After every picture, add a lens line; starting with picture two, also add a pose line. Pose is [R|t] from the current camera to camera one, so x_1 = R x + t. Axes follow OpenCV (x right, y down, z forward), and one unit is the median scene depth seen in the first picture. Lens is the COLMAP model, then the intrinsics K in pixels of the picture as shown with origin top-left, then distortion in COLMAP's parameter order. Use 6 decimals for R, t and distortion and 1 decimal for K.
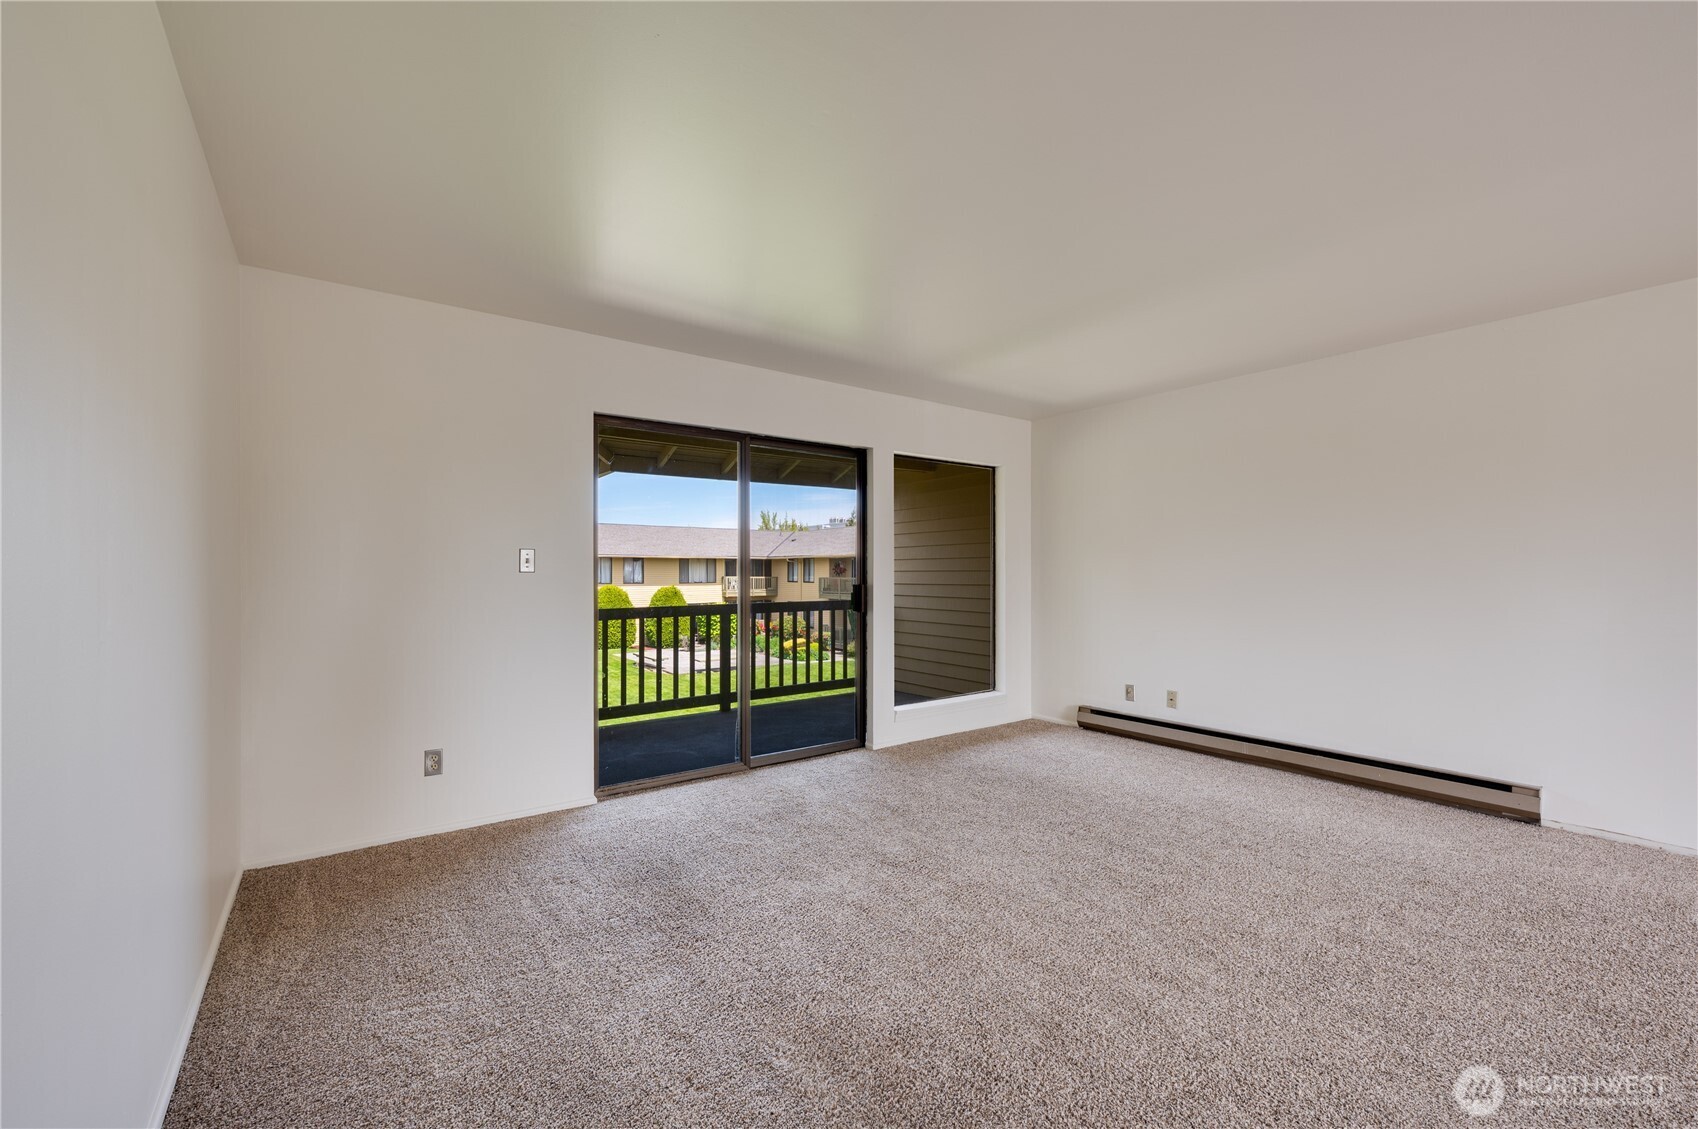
lens RADIAL K [[675.5, 0, 841.7], [0, 675.5, 572.8], [0, 0, 1]] dist [0.003227, -0.000134]
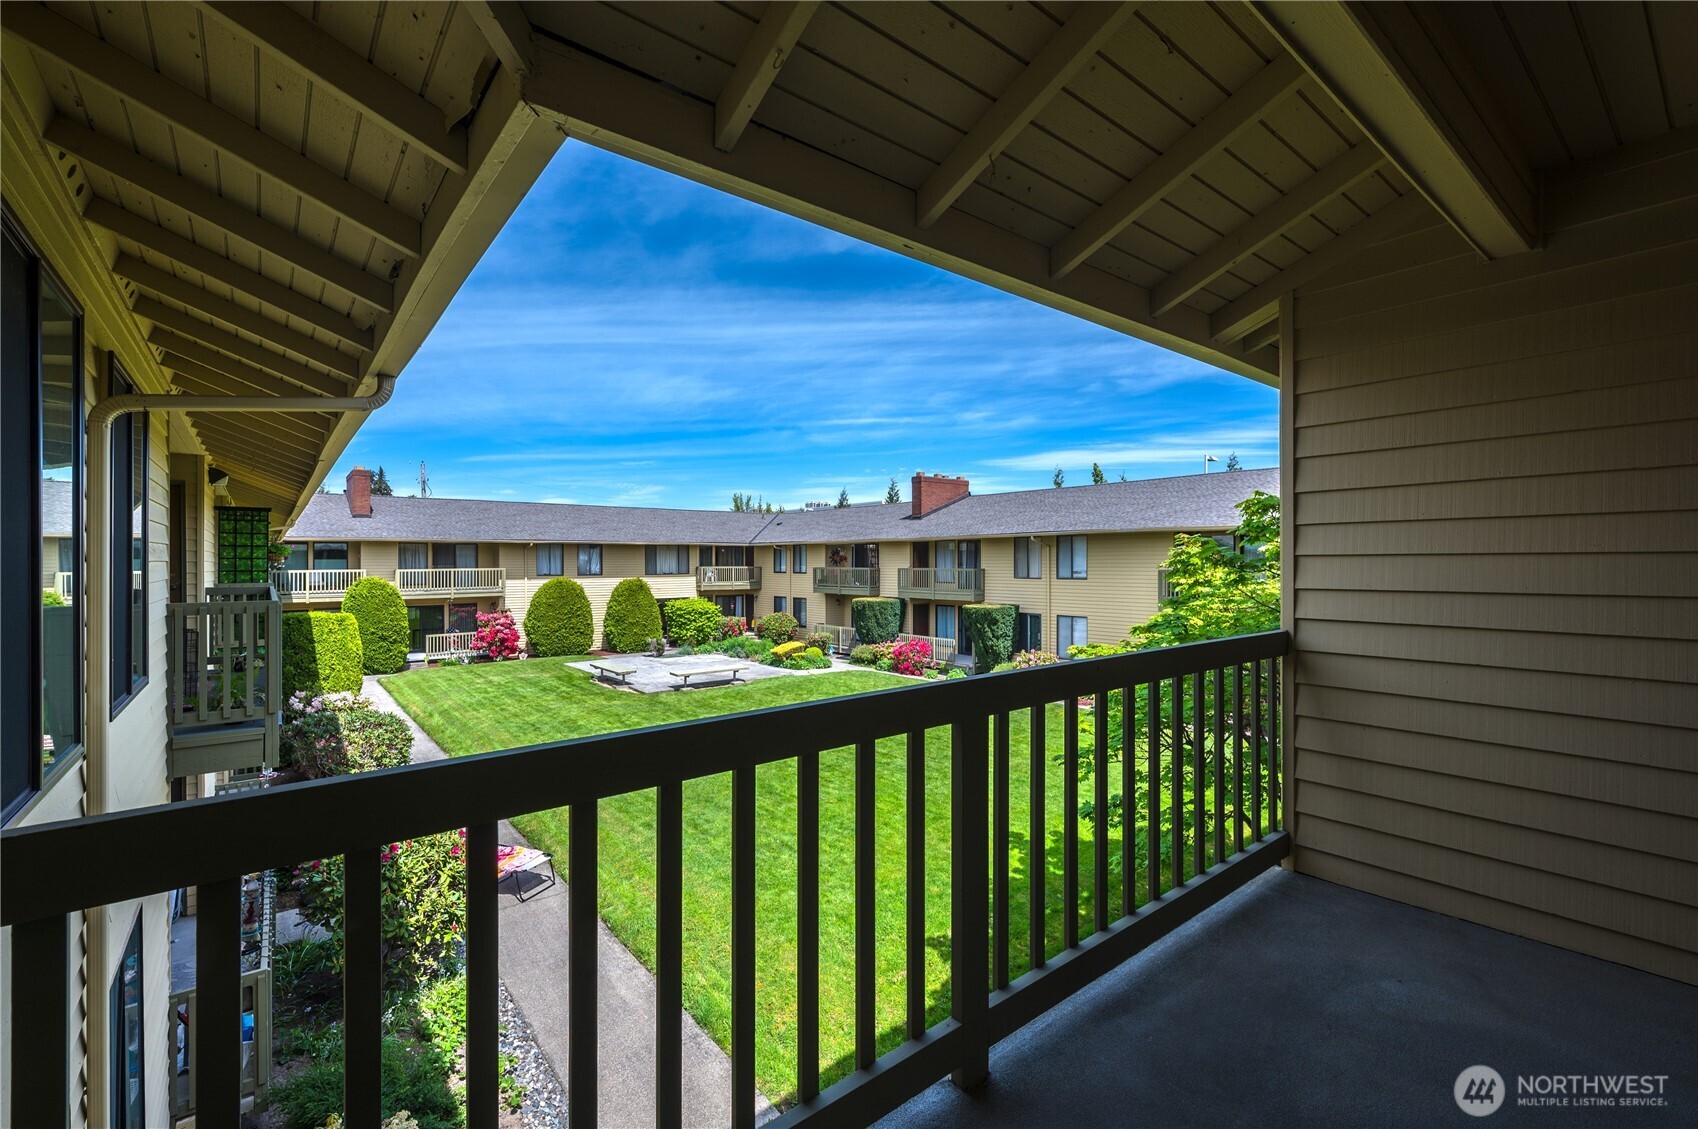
lens RADIAL K [[709.5, 0, 849.8], [0, 709.5, 558.5], [0, 0, 1]] dist [-0.003313, 0.000051]
pose [[0.998547, -0.002436, 0.053834, -0.034094], [0.002690, 0.999986, -0.004640, -0.000024], [-0.053822, 0.004779, 0.998539, 0.106123]]
